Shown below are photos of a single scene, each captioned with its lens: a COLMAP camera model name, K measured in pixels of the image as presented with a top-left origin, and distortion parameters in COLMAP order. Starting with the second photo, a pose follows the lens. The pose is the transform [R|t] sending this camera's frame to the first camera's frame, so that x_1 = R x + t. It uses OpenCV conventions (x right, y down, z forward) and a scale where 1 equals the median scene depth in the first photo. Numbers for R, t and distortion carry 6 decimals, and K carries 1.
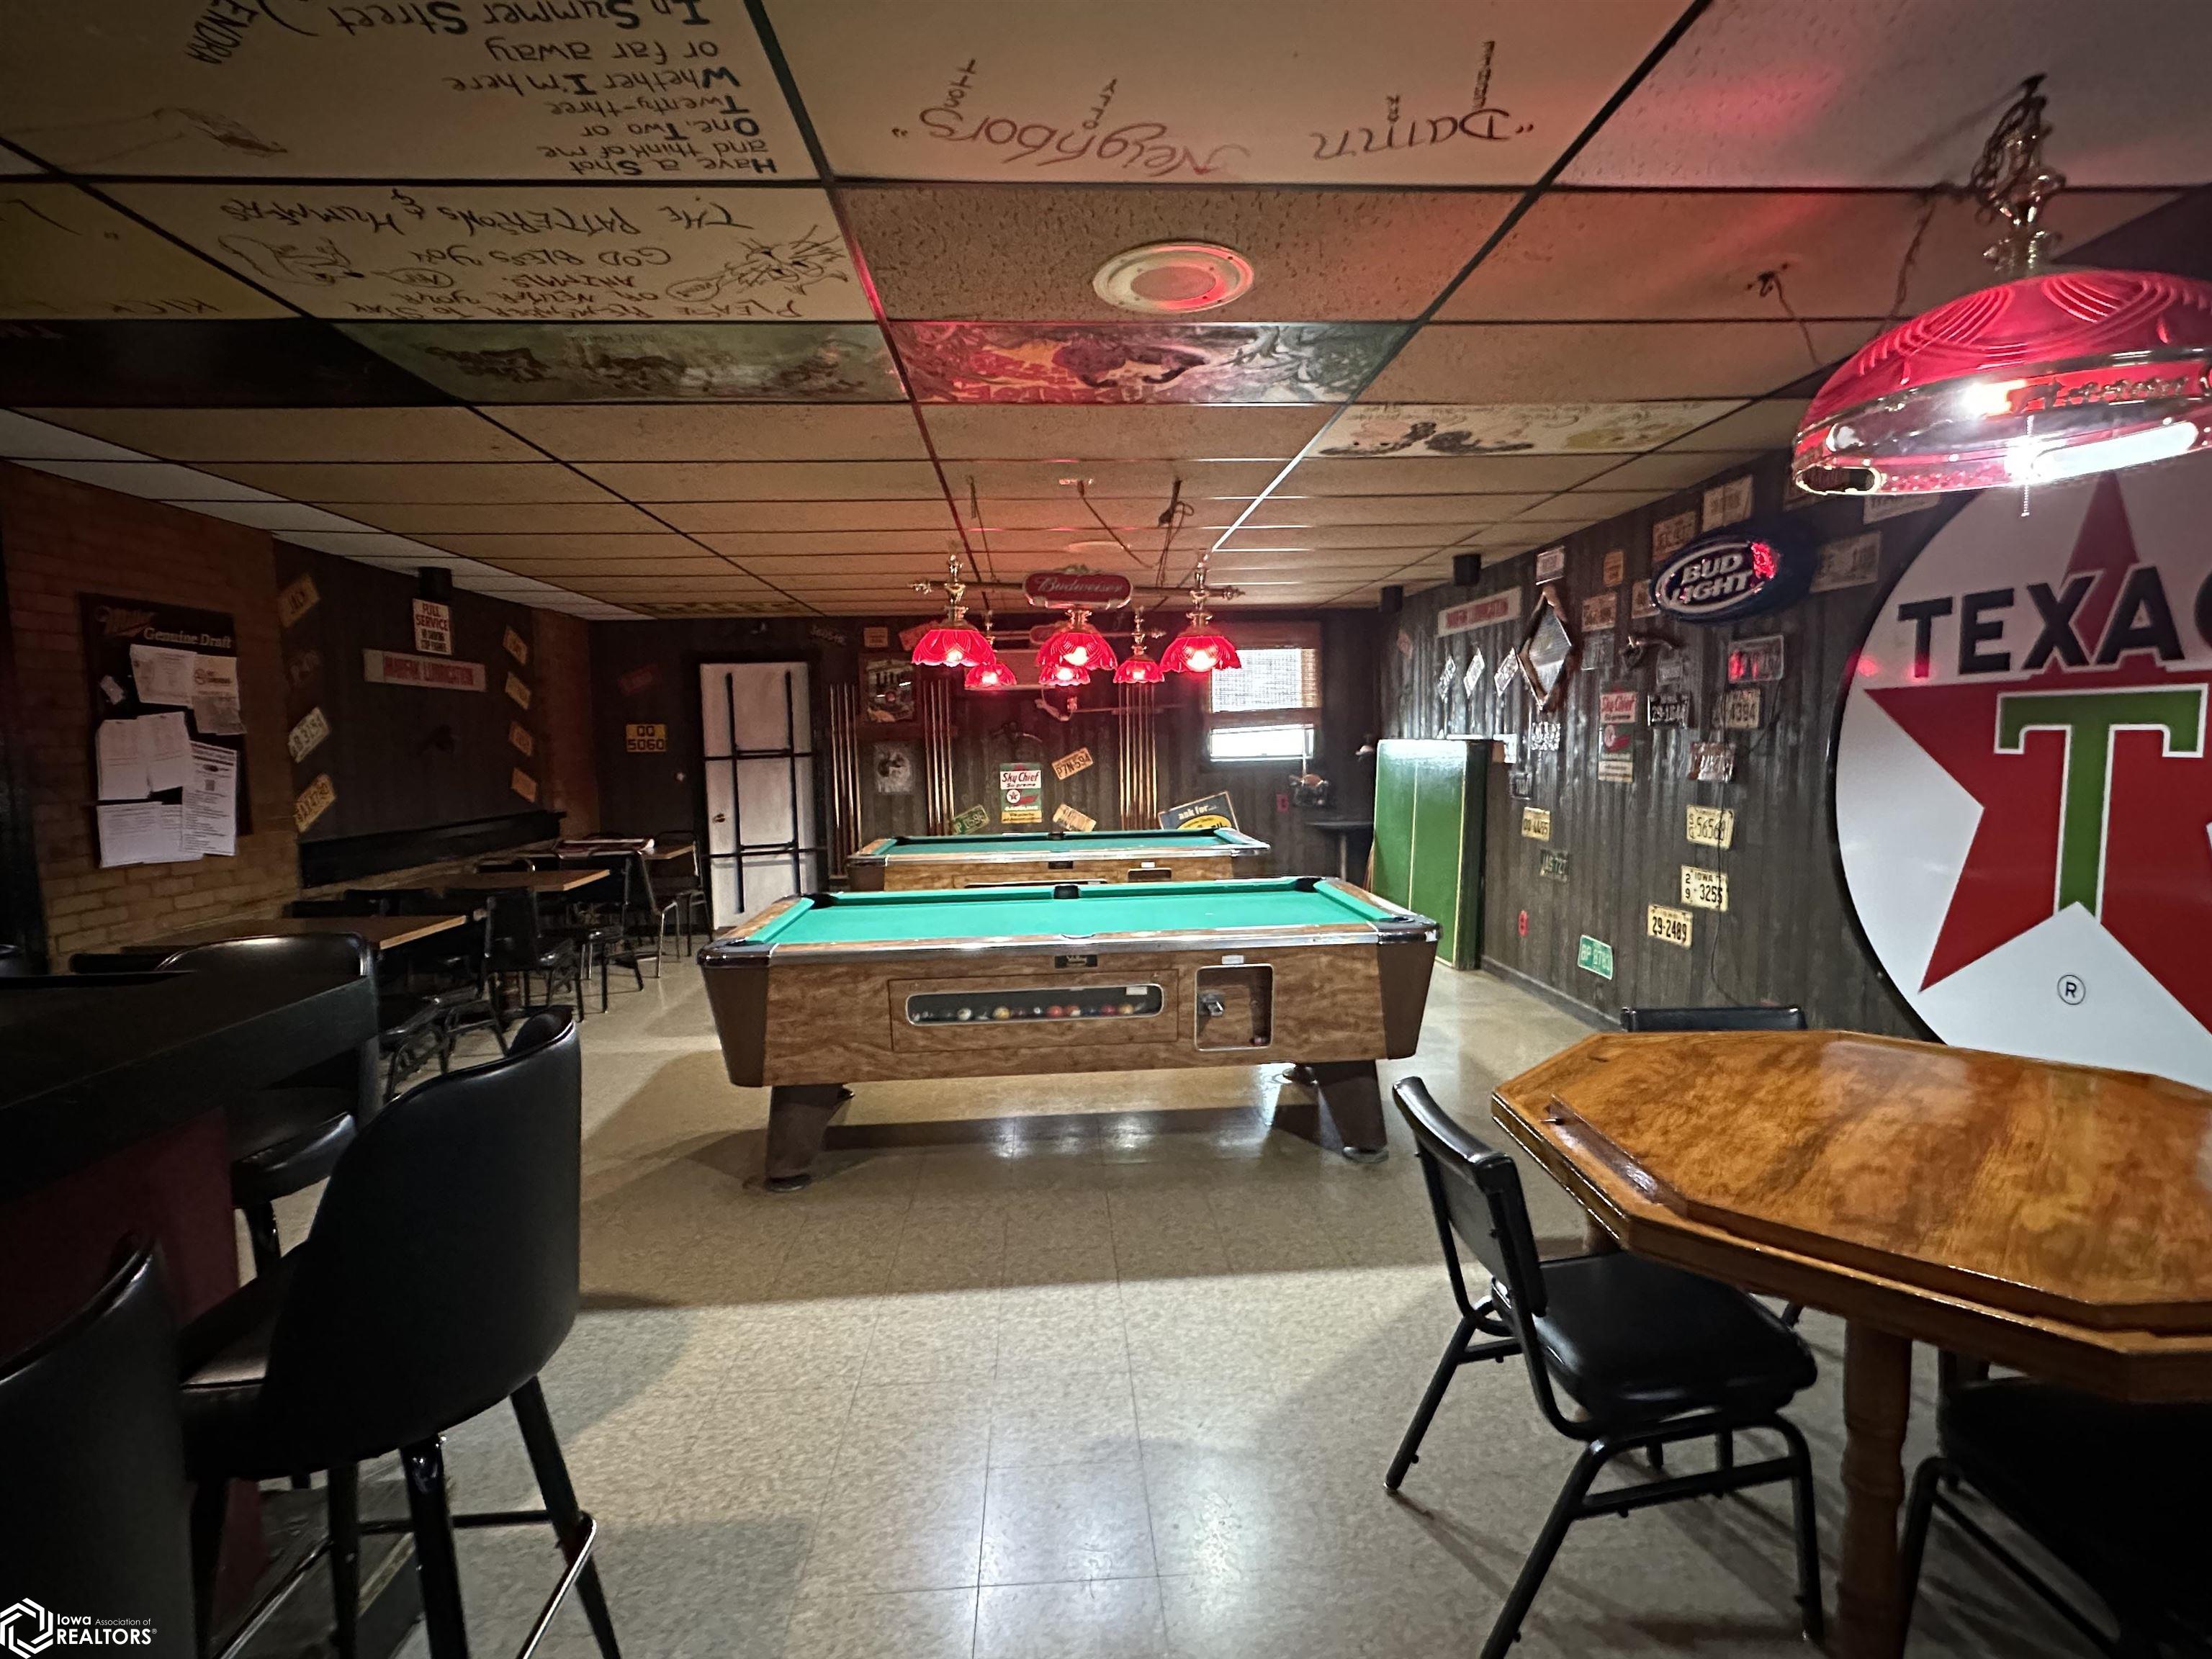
lens RADIAL K [[1090.7, 0, 1103.4], [0, 1090.7, 842.2], [0, 0, 1]] dist [-0.000467, -0.000109]
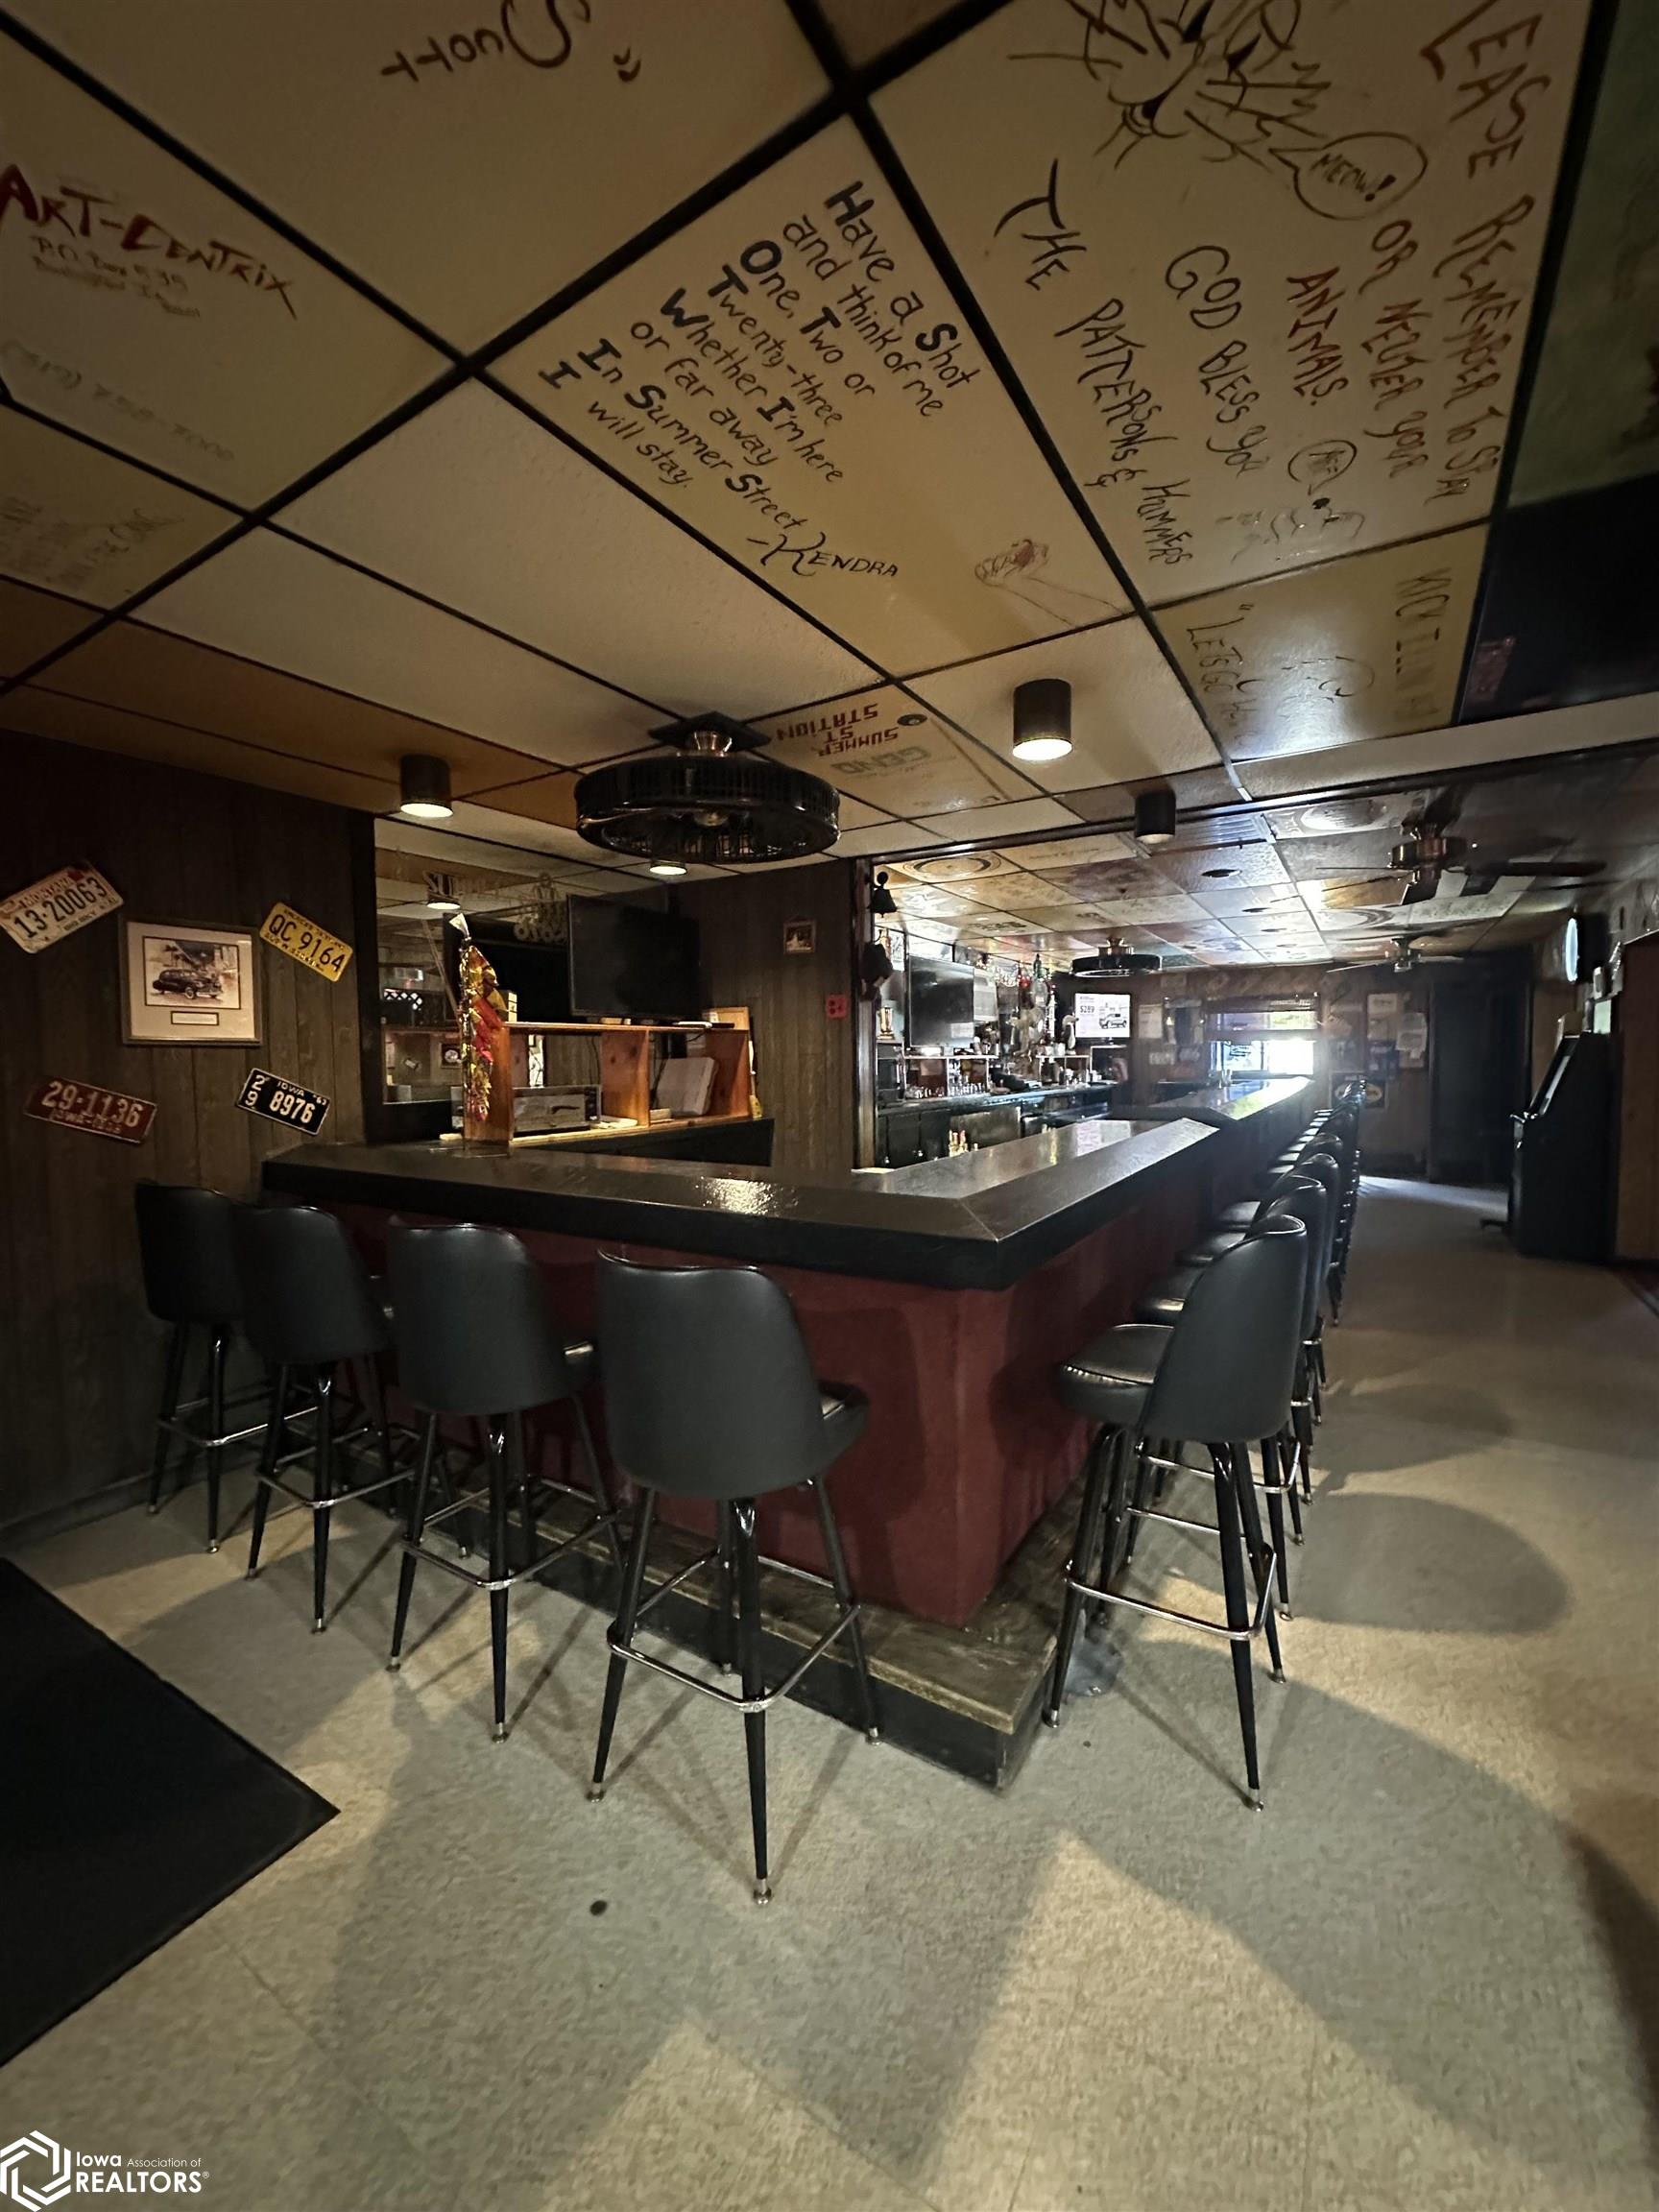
lens RADIAL K [[886.8, 0, 827.6], [0, 886.8, 1097.8], [0, 0, 1]] dist [-0.000504, 0.000043]
pose [[-0.585440, 0.072924, -0.807429, 0.094939], [-0.054089, 0.990214, 0.128651, -0.076065], [0.808910, 0.118990, -0.575766, 0.726580]]
